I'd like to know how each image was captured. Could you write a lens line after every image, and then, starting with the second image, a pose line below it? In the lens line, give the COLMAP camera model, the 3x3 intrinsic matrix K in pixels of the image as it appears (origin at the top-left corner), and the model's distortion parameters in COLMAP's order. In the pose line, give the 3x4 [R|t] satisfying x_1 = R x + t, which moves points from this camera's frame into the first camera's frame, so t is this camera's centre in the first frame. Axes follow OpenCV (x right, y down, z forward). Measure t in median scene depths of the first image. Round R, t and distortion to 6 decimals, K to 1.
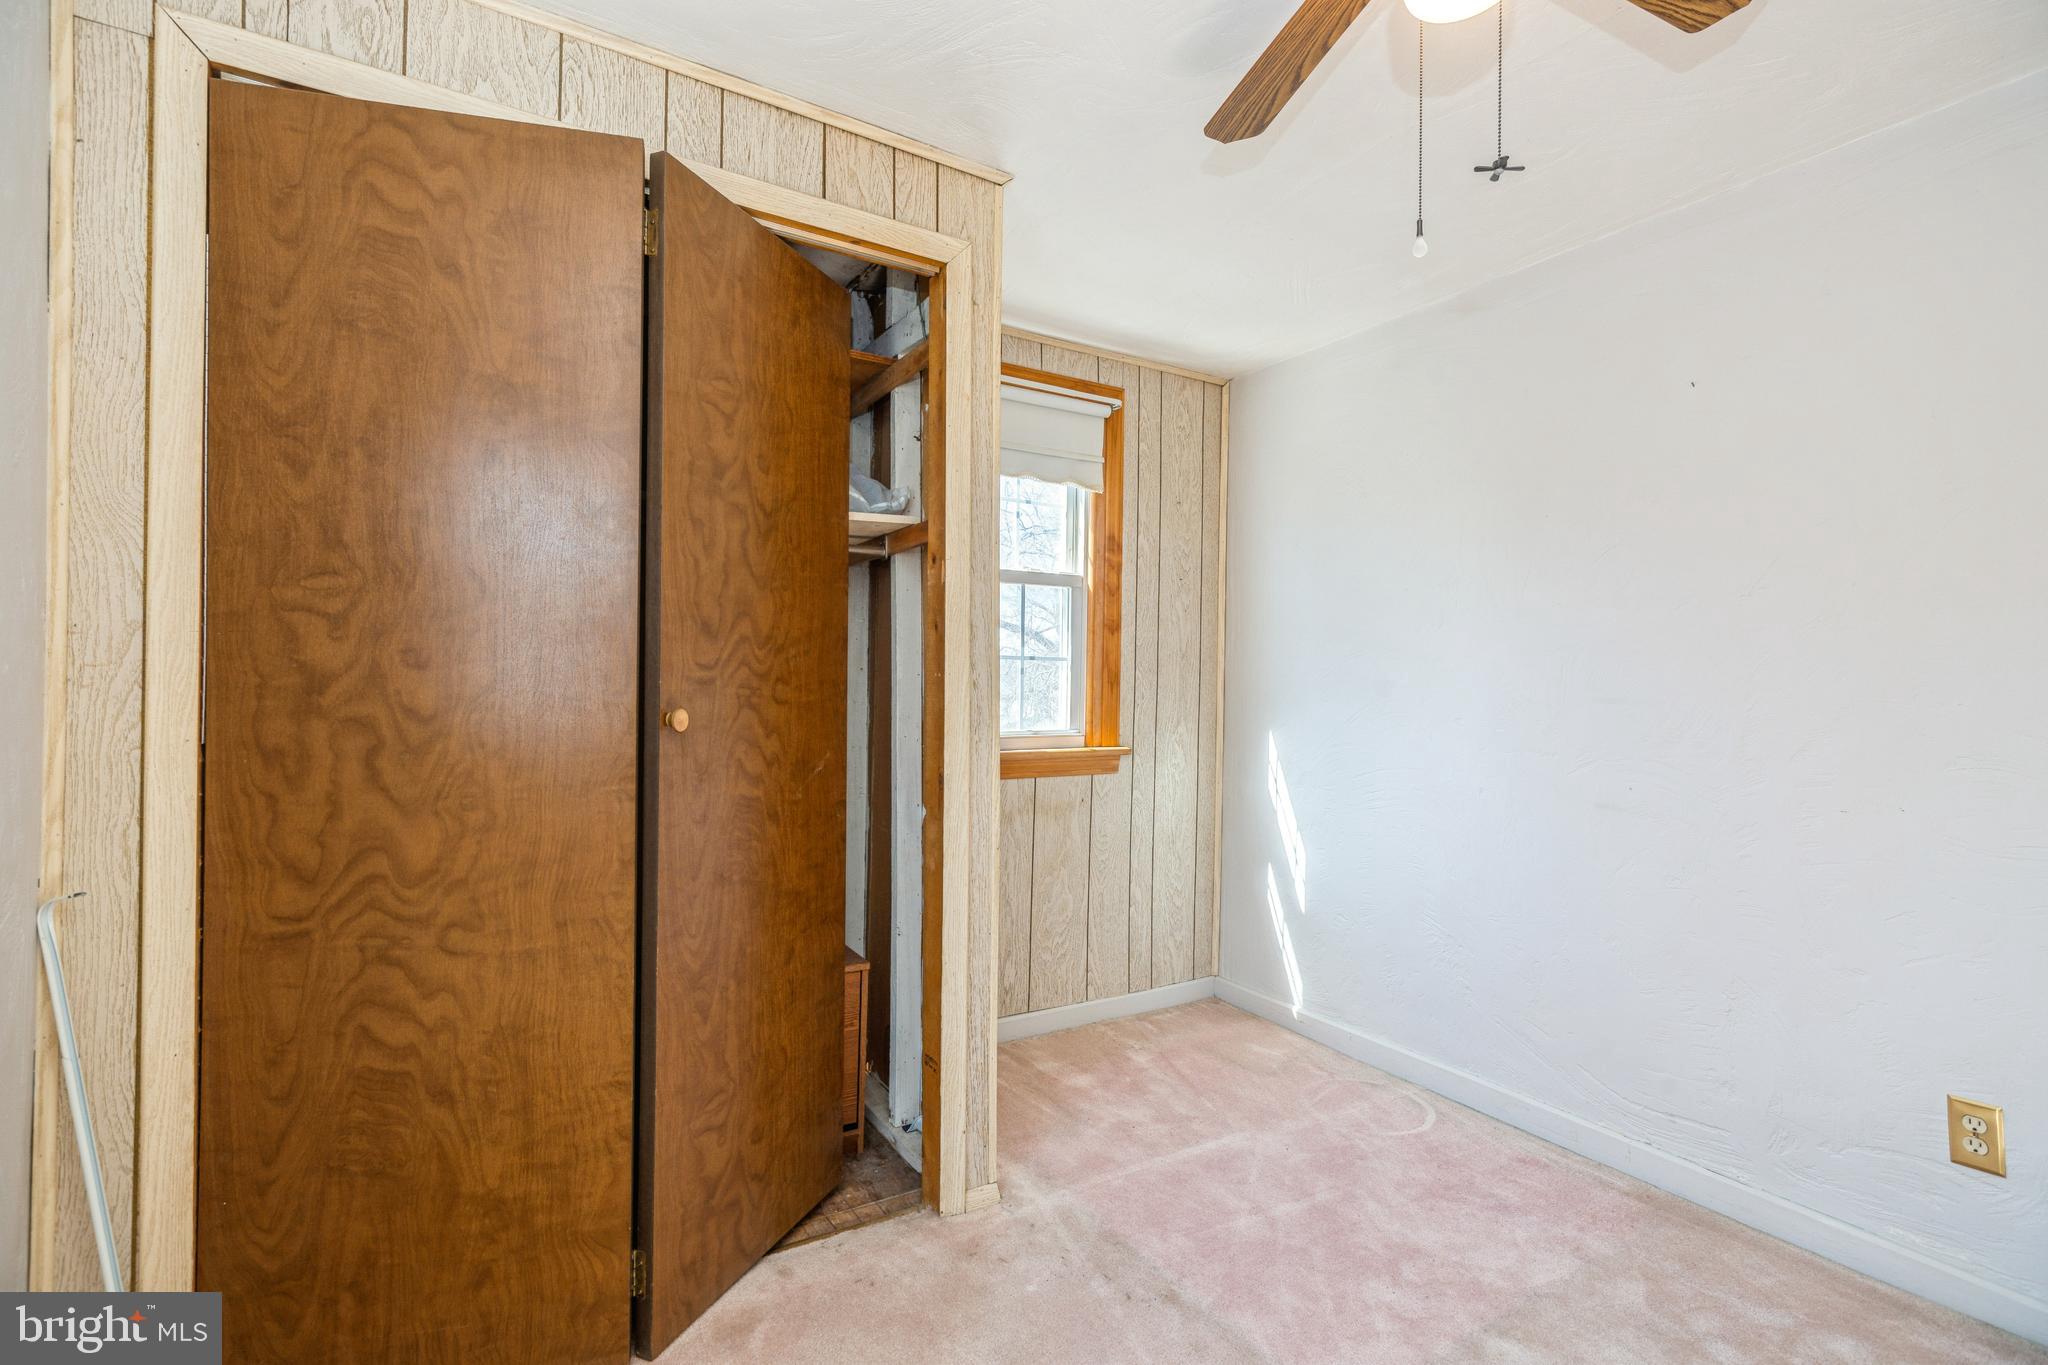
lens RADIAL K [[928.3, 0, 1023.5], [0, 928.3, 691.2], [0, 0, 1]] dist [-0.001391, -0.000221]
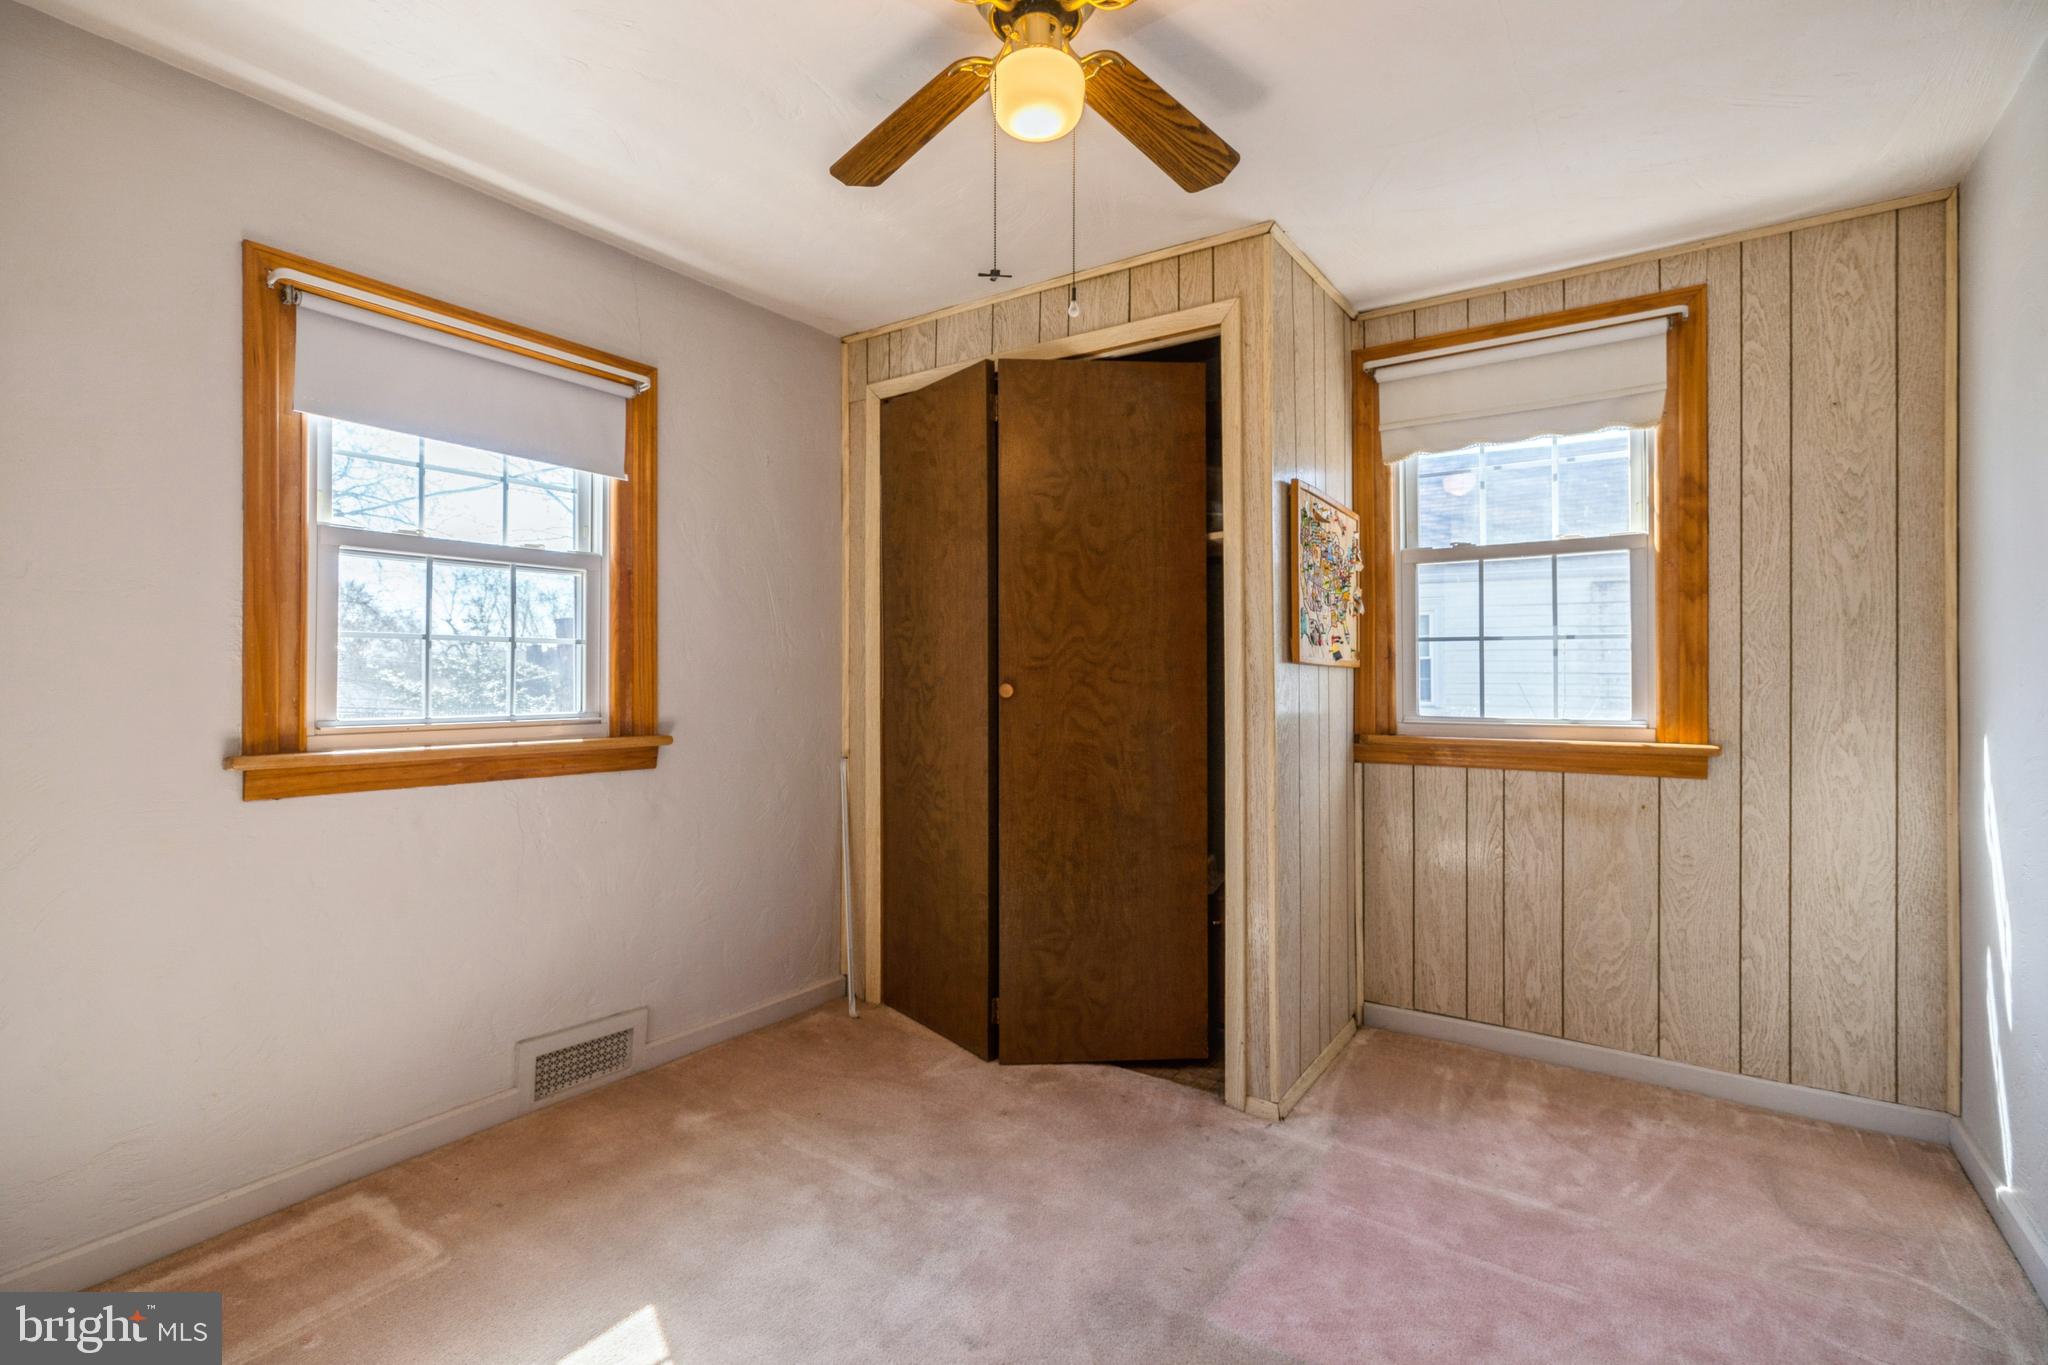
lens RADIAL K [[939.6, 0, 1024.0], [0, 939.6, 682.5], [0, 0, 1]] dist [-0.000349, -0.000096]
pose [[0.413963, -0.001300, -0.910293, 0.599064], [-0.000887, 0.999998, -0.001832, 0.009566], [0.910293, 0.001566, 0.413961, 0.160501]]
